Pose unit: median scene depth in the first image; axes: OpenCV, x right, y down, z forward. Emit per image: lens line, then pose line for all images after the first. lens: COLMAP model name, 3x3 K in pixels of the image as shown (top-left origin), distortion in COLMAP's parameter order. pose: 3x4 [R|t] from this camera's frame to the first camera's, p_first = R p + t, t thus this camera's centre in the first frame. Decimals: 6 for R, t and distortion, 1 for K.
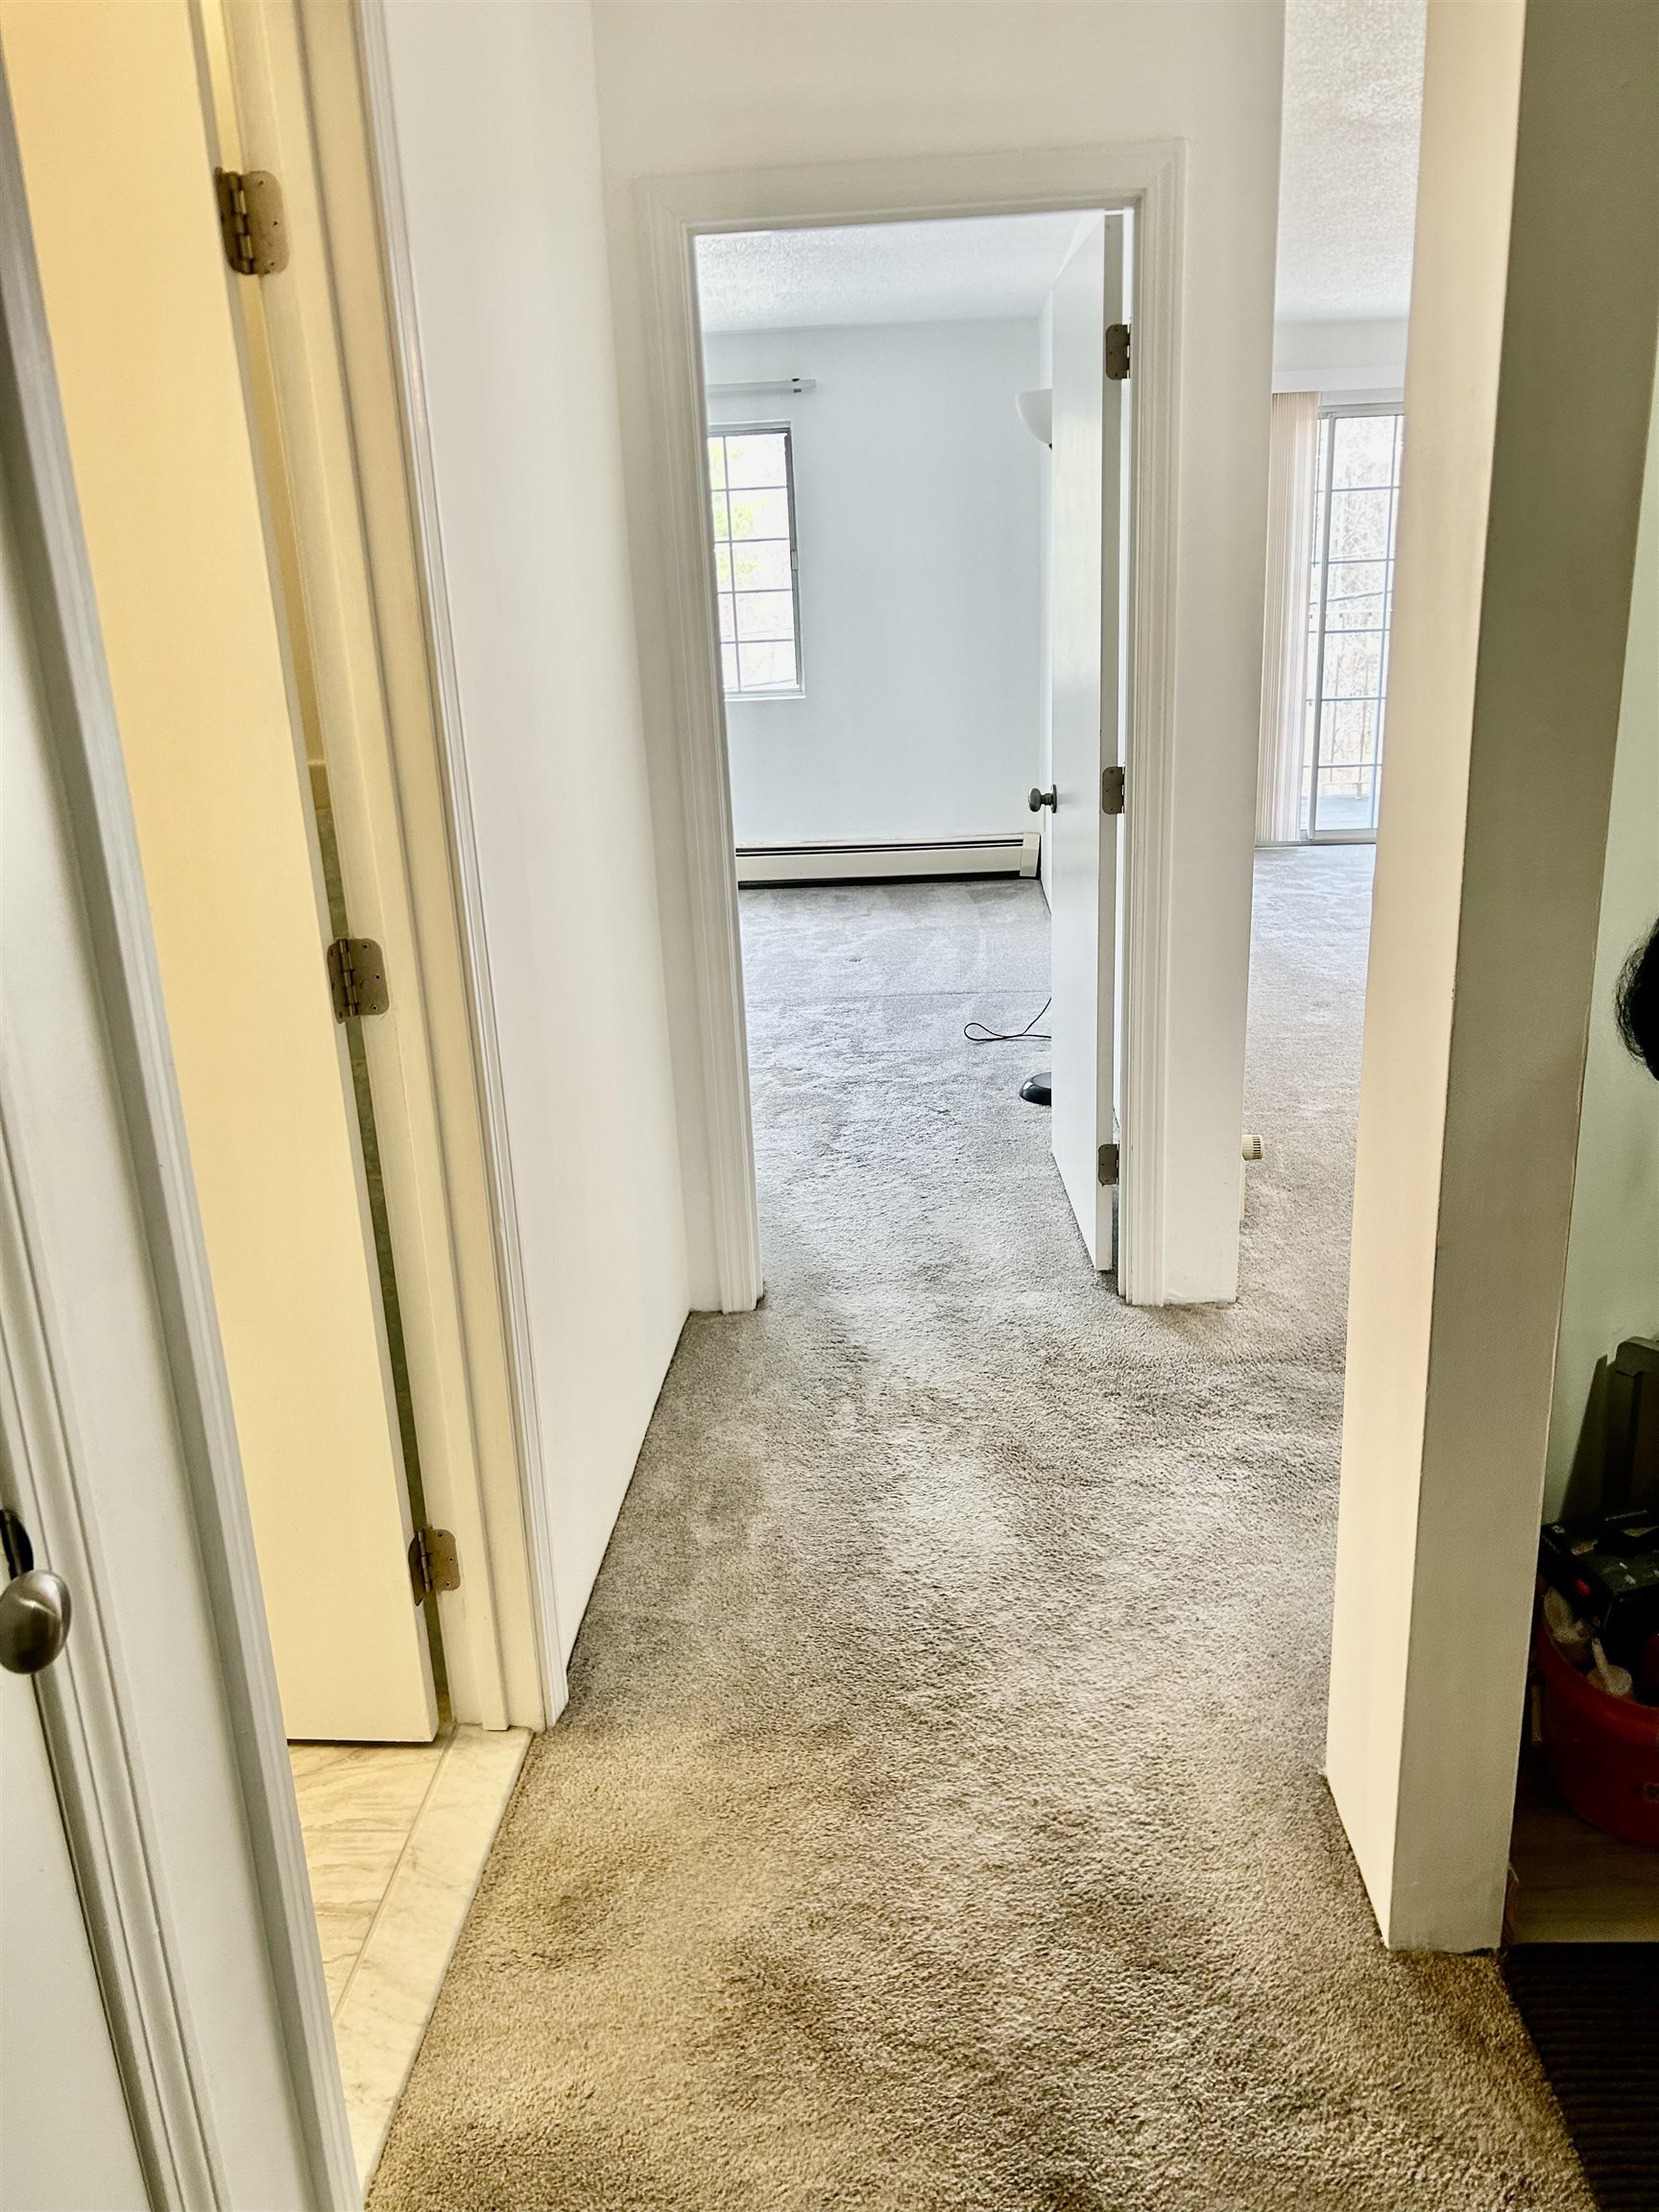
lens RADIAL K [[1682.7, 0, 829.5], [0, 1682.7, 1106.0], [0, 0, 1]] dist [-0.004622, -0.003615]
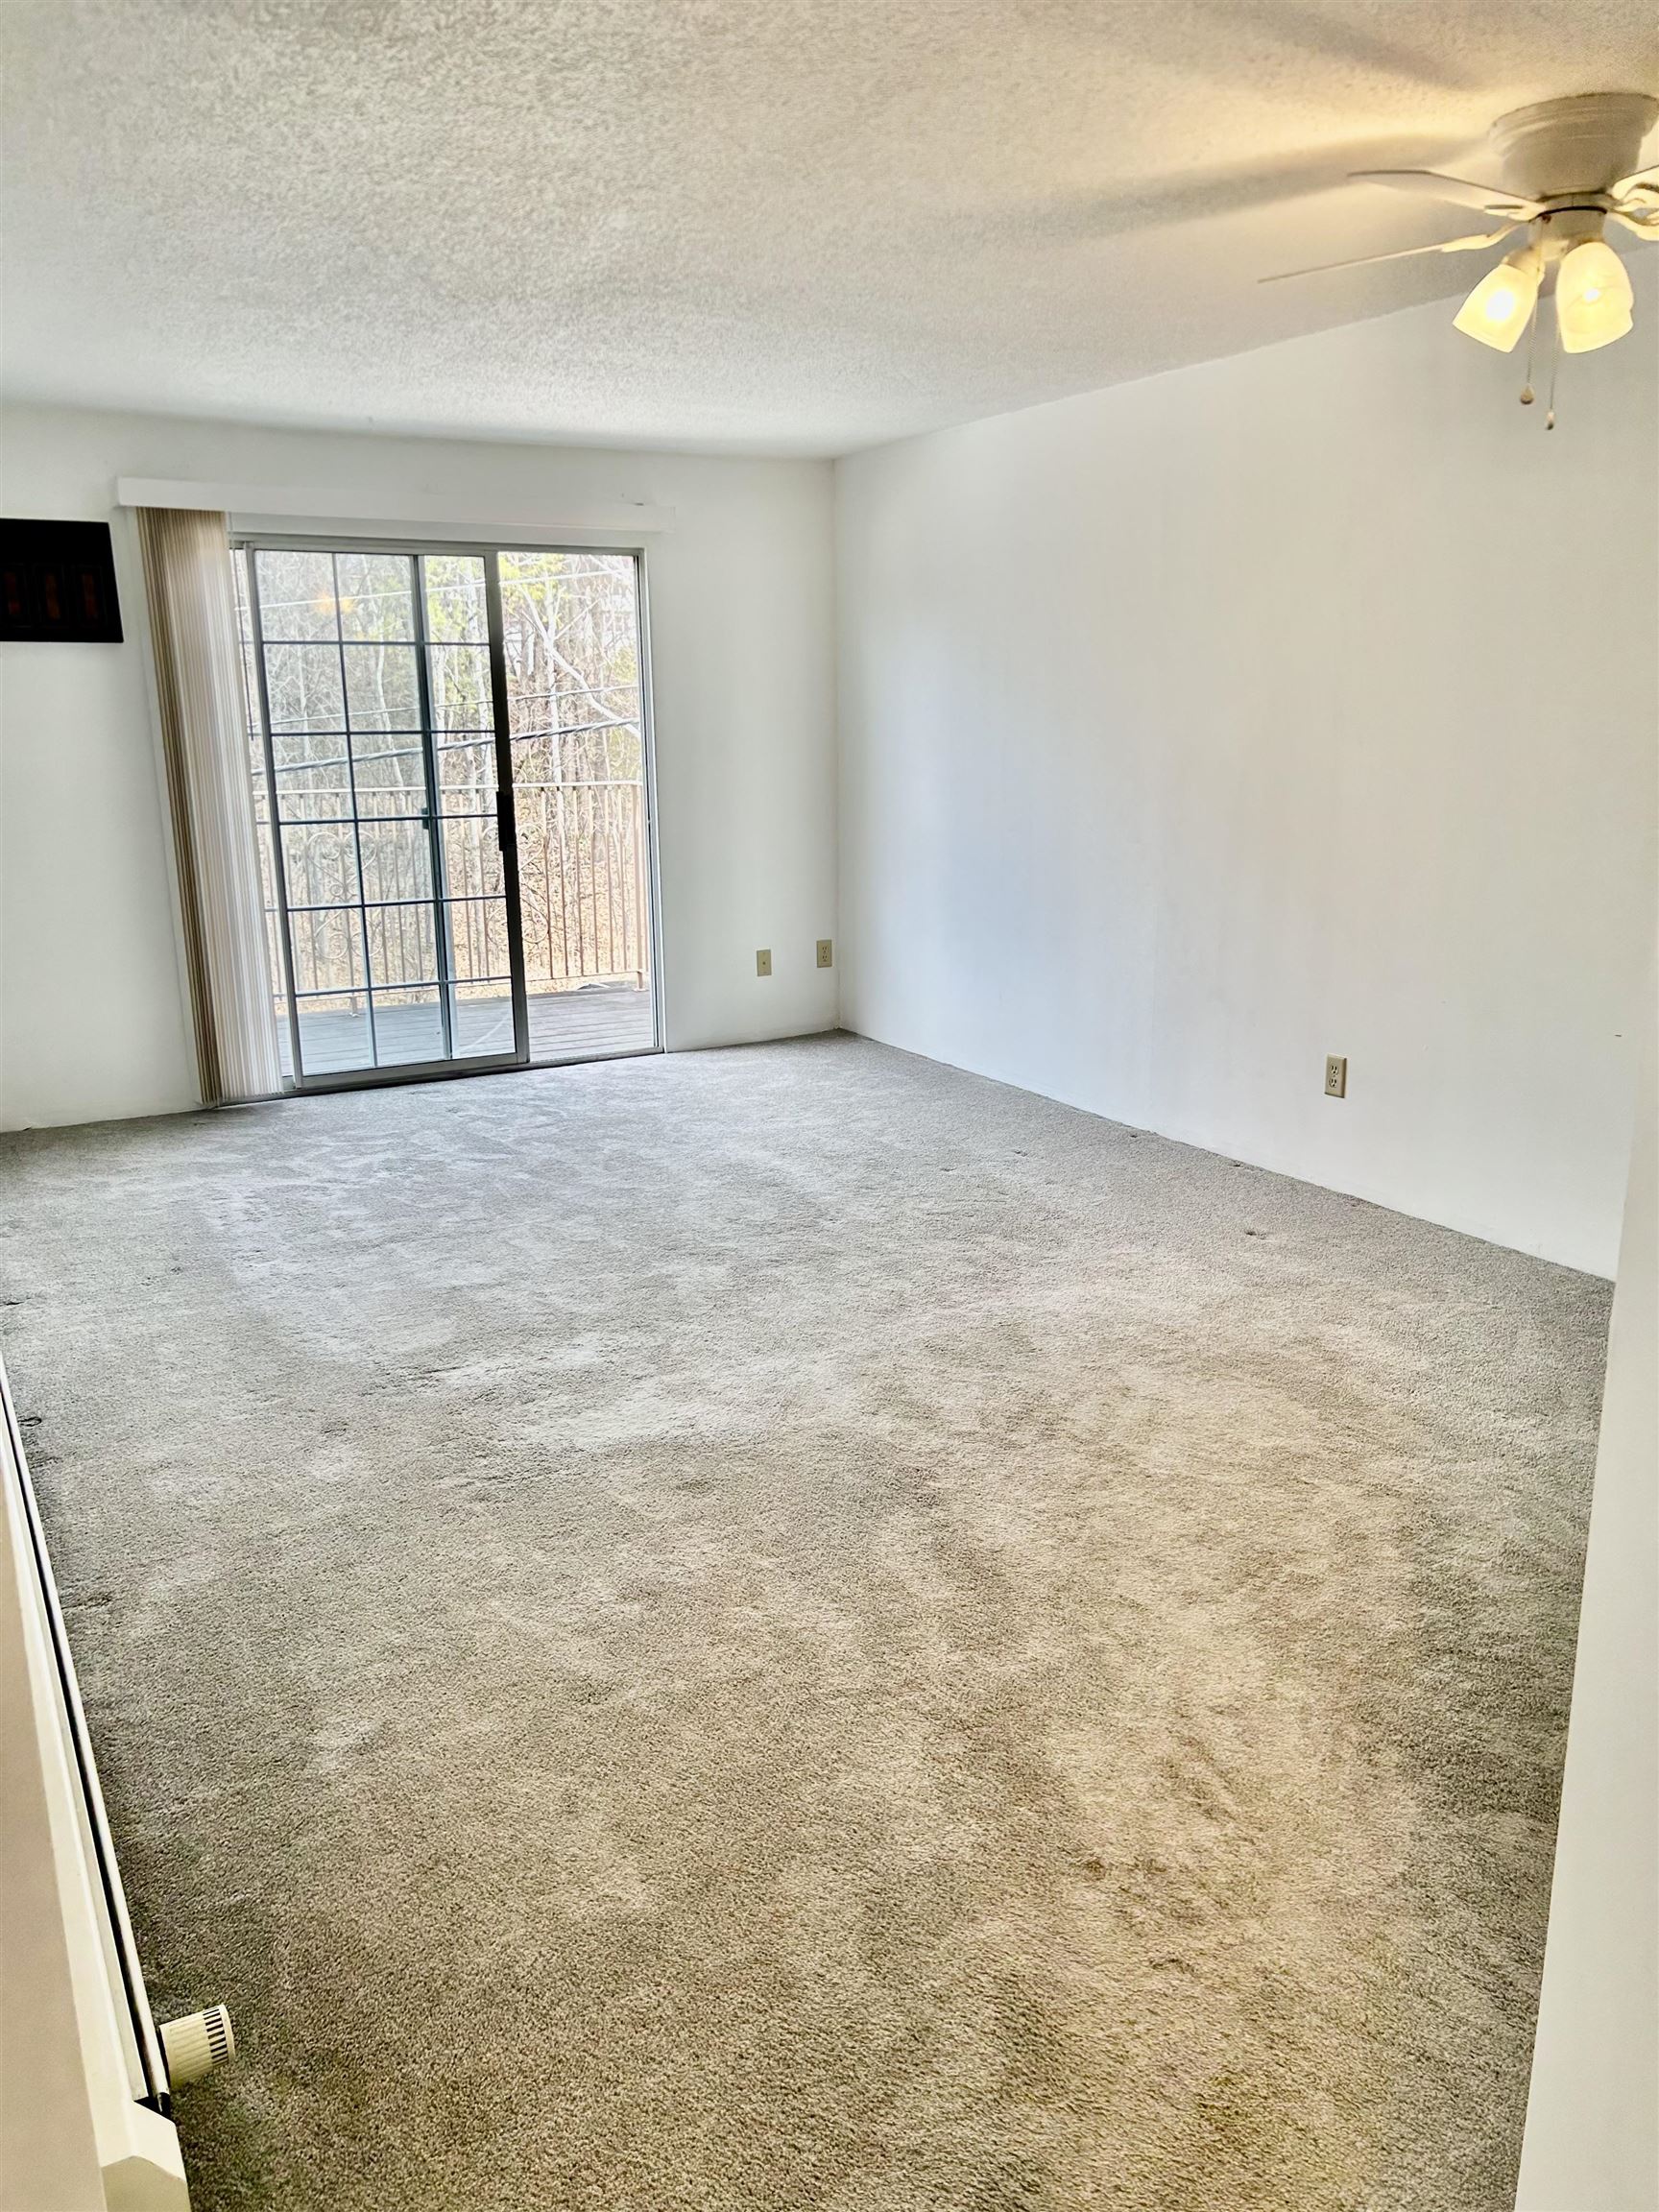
lens RADIAL K [[1682.7, 0, 829.5], [0, 1682.7, 1106.0], [0, 0, 1]] dist [-0.004622, -0.003615]
pose [[0.839984, -0.106464, 0.532064, 0.089845], [0.151791, 0.987518, -0.042038, -0.090293], [-0.520947, 0.116073, 0.845660, 0.253986]]
